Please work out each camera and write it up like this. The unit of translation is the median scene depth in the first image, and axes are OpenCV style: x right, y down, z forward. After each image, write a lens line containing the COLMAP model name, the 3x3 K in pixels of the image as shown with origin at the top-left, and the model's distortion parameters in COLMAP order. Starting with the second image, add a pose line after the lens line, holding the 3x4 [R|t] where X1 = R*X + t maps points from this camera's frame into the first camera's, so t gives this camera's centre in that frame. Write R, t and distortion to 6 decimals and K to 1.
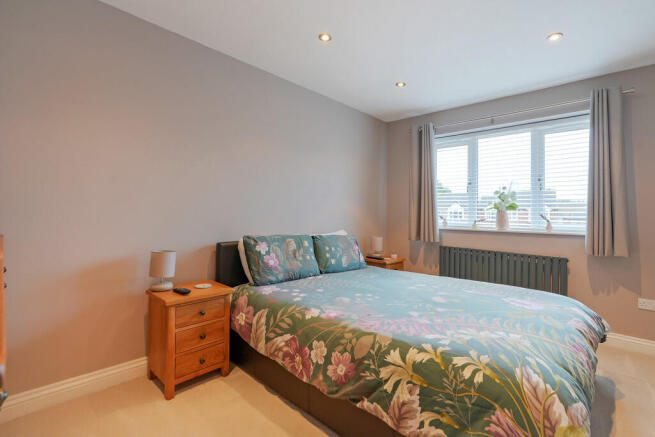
lens RADIAL K [[286.0, 0, 327.9], [0, 286.0, 216.9], [0, 0, 1]] dist [-0.001473, -0.000208]
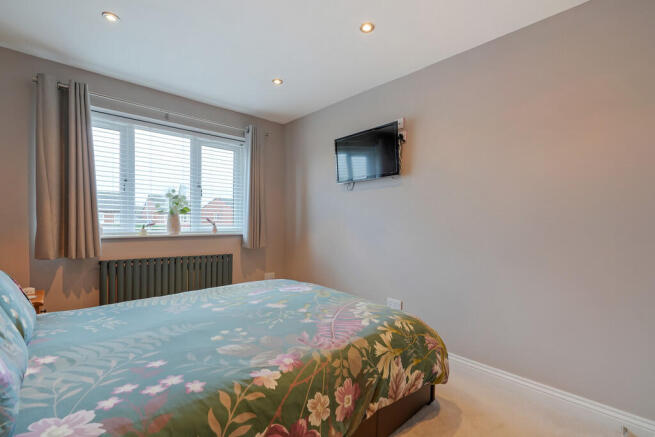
lens RADIAL K [[297.5, 0, 328.5], [0, 297.5, 230.8], [0, 0, 1]] dist [-0.000036, 0.000033]
pose [[0.101909, -0.047759, 0.993647, -0.694662], [0.001664, 0.998854, 0.047838, -0.028144], [-0.994792, -0.003222, 0.101872, 0.793789]]
